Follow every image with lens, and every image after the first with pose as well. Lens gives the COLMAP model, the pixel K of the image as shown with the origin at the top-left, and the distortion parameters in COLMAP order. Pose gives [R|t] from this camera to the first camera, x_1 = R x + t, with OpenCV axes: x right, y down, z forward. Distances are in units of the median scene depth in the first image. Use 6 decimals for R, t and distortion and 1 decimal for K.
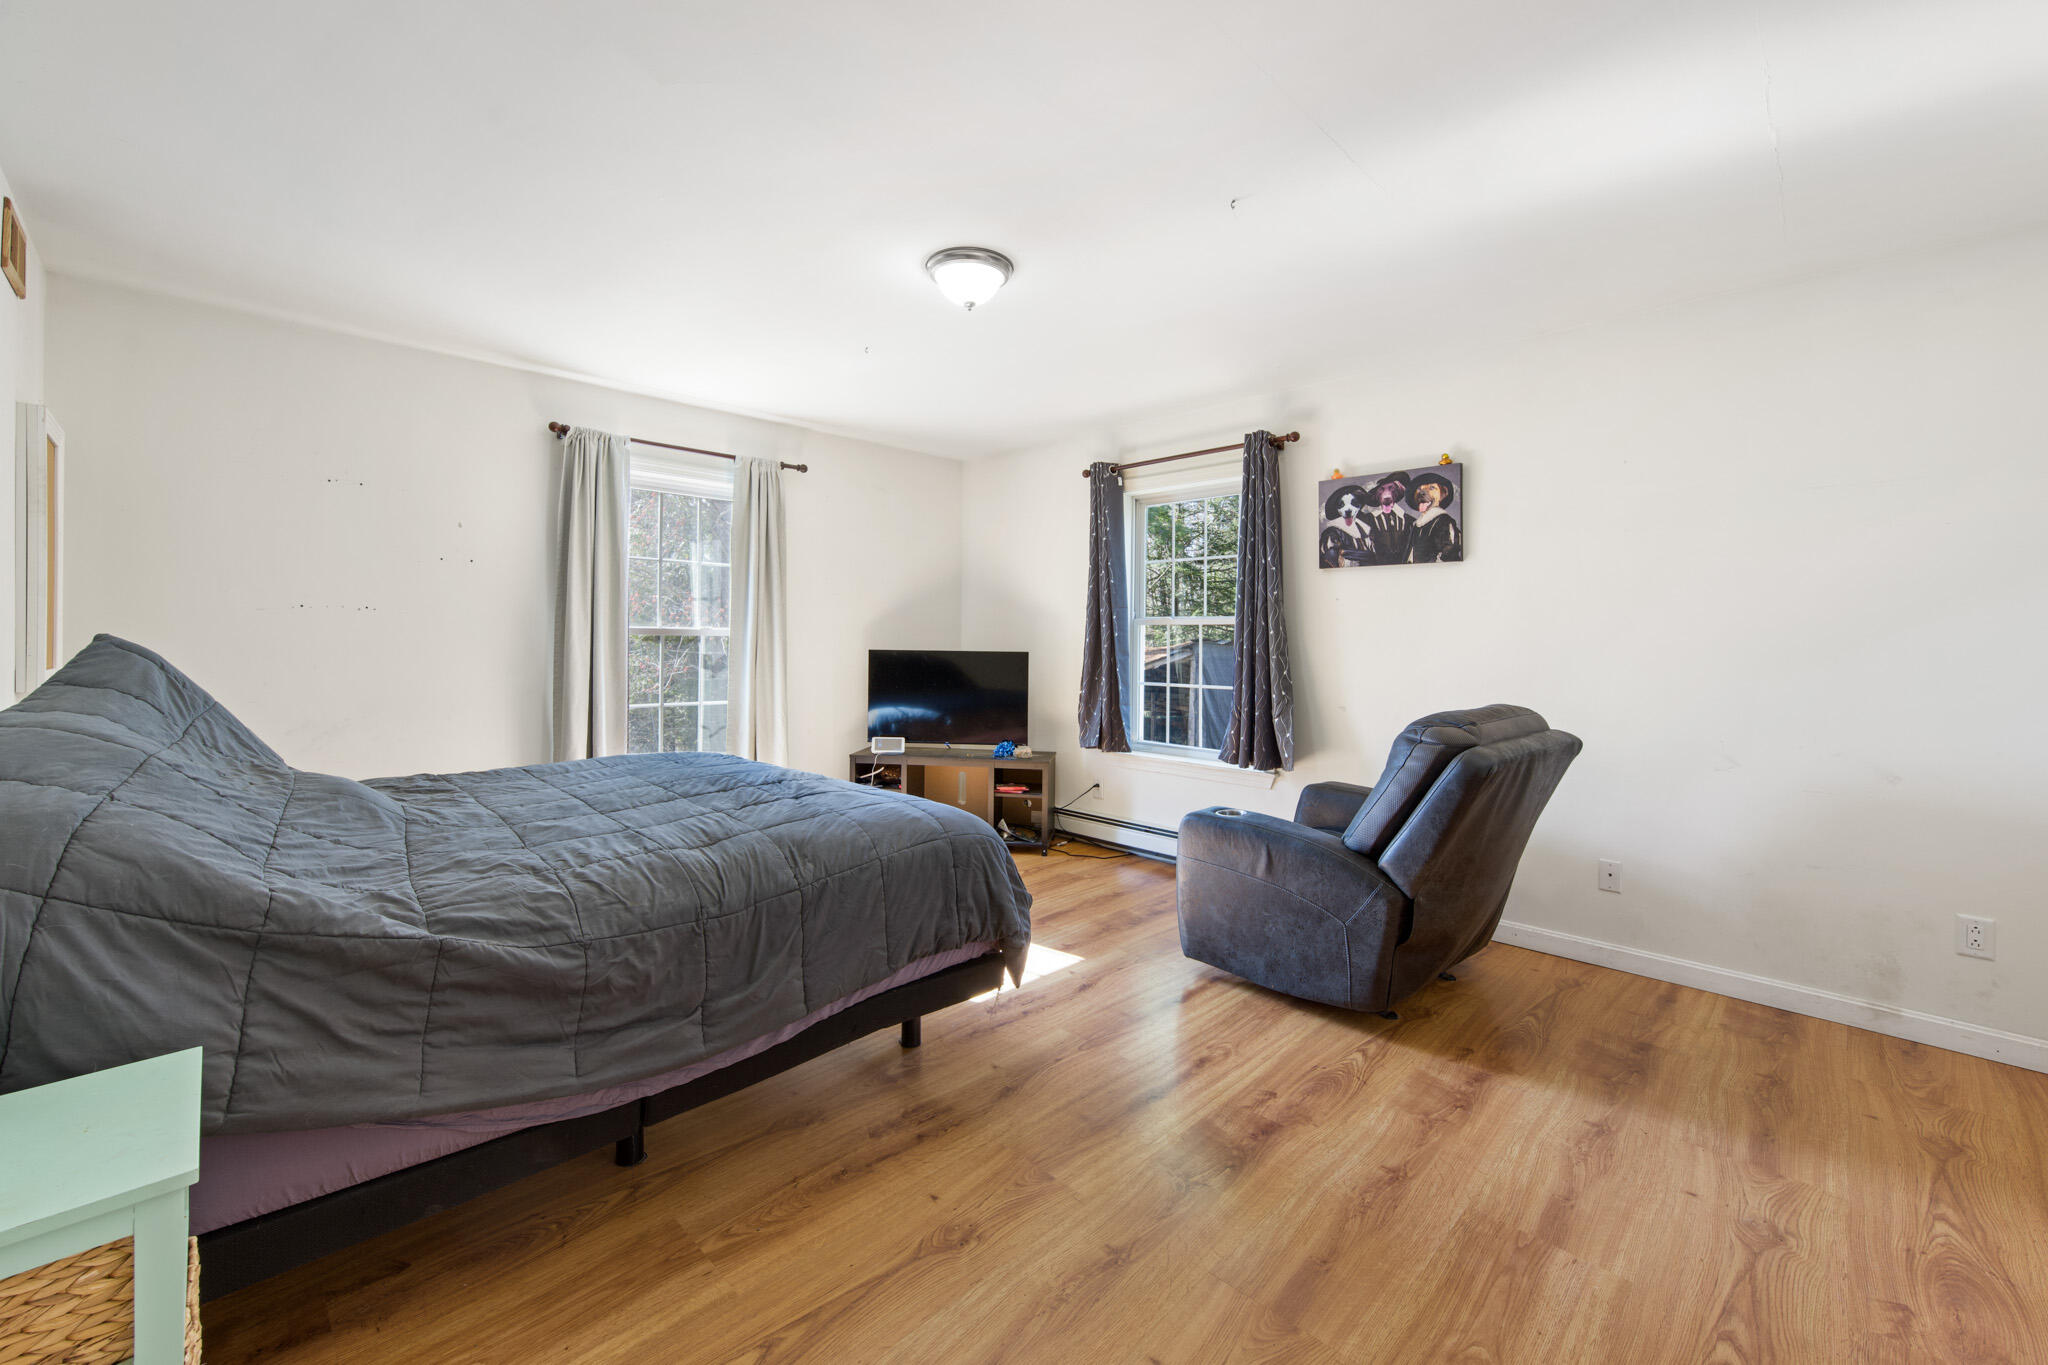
lens RADIAL K [[826.7, 0, 1028.4], [0, 826.7, 639.5], [0, 0, 1]] dist [0.000039, 0.000113]
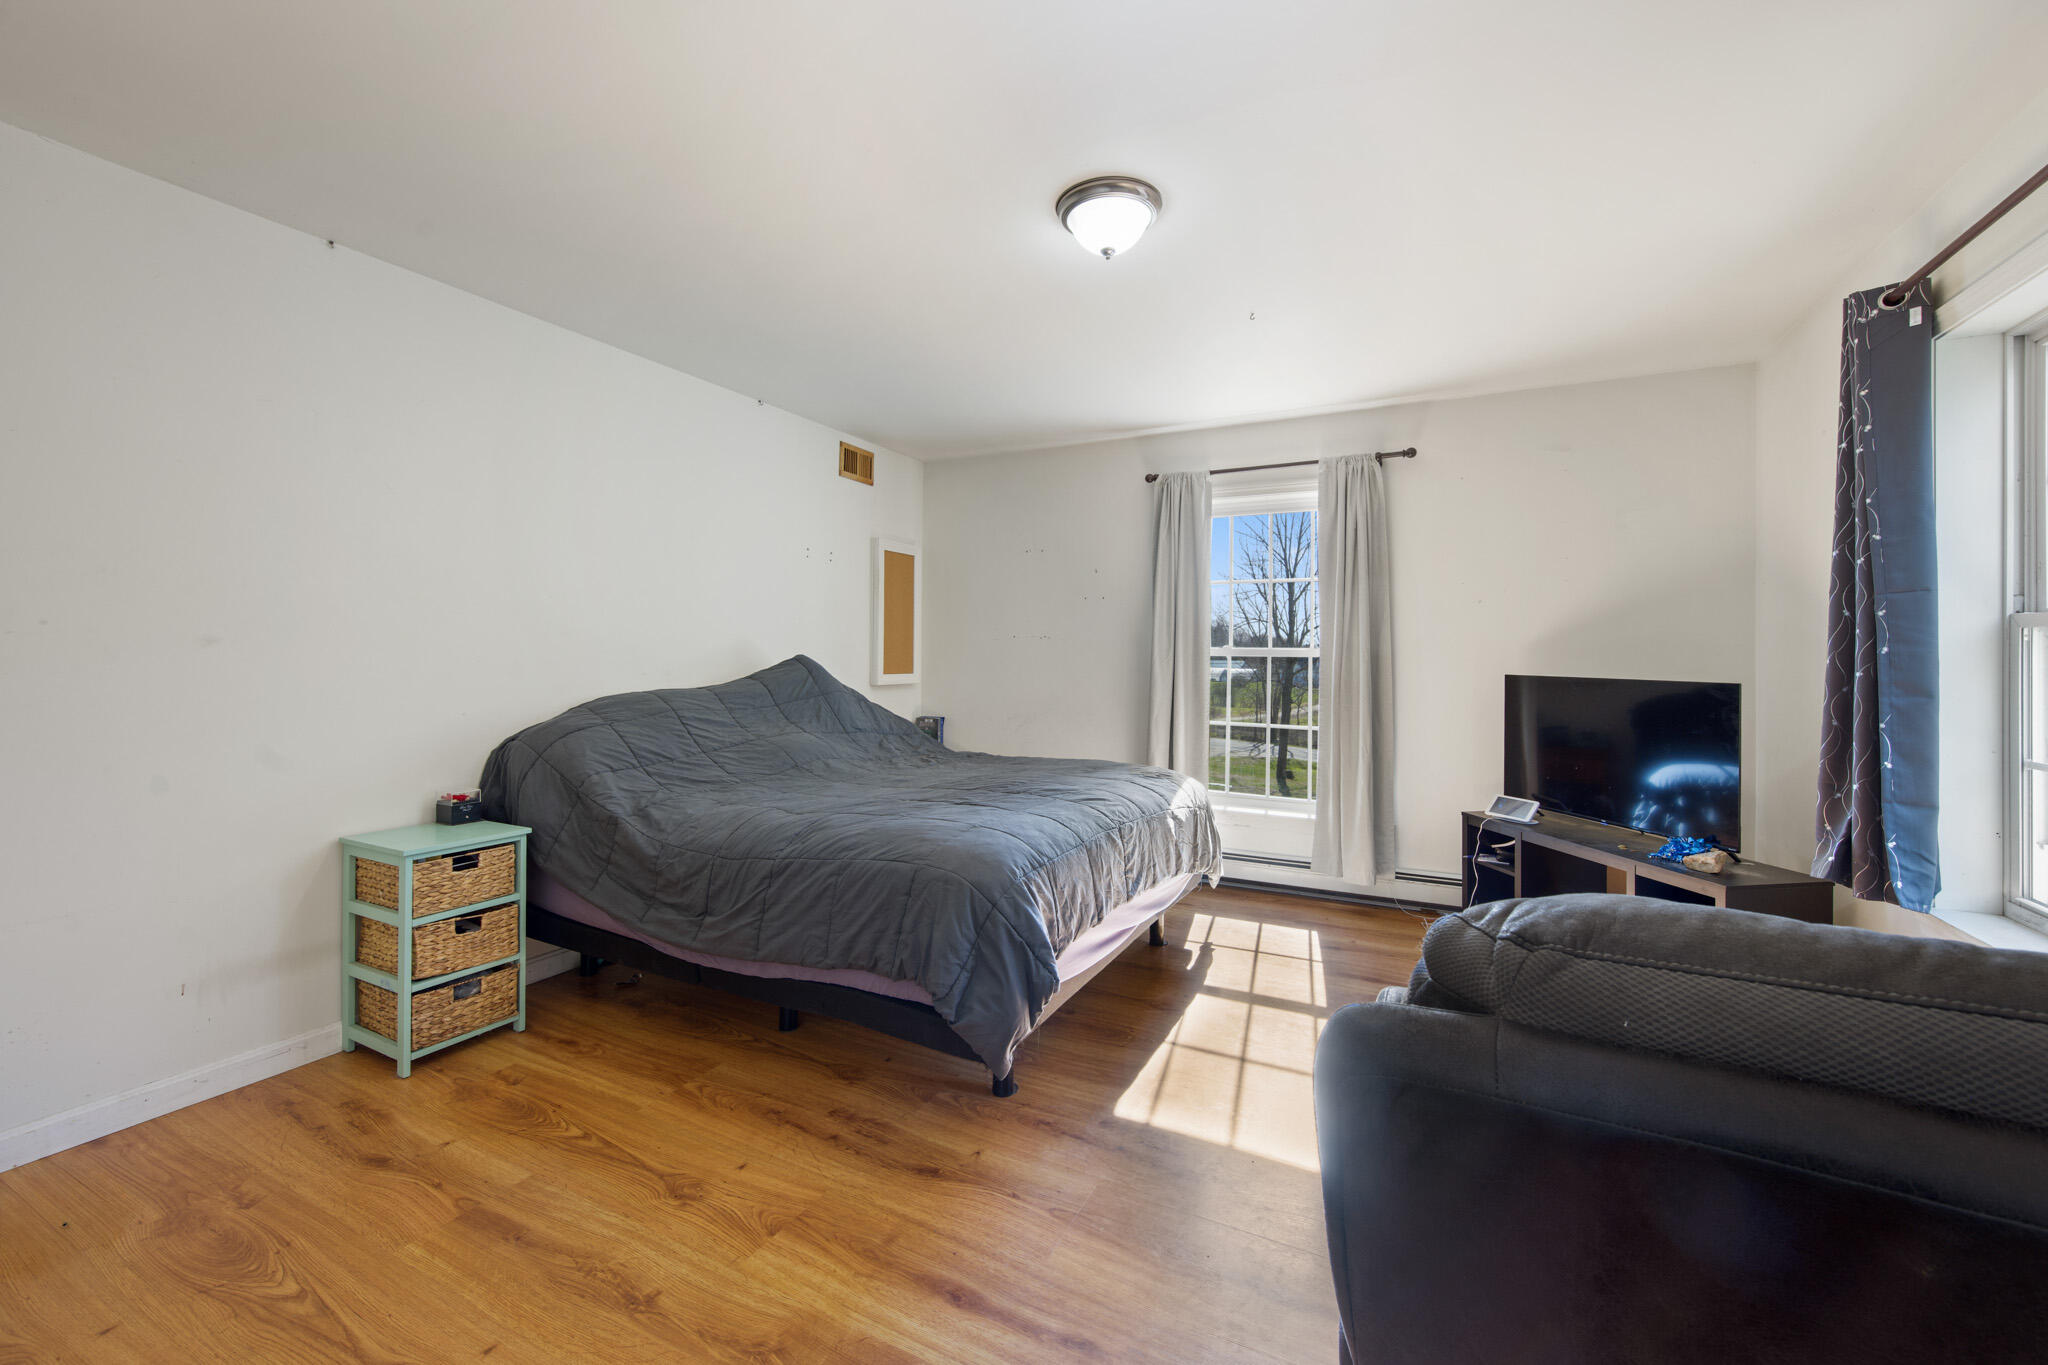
lens RADIAL K [[829.3, 0, 1029.2], [0, 829.3, 651.7], [0, 0, 1]] dist [-0.000919, 0.000045]
pose [[0.298832, -0.009511, -0.954258, 0.488424], [-0.005959, 0.999912, -0.011832, 0.003882], [0.954287, 0.009222, 0.298749, 0.480365]]
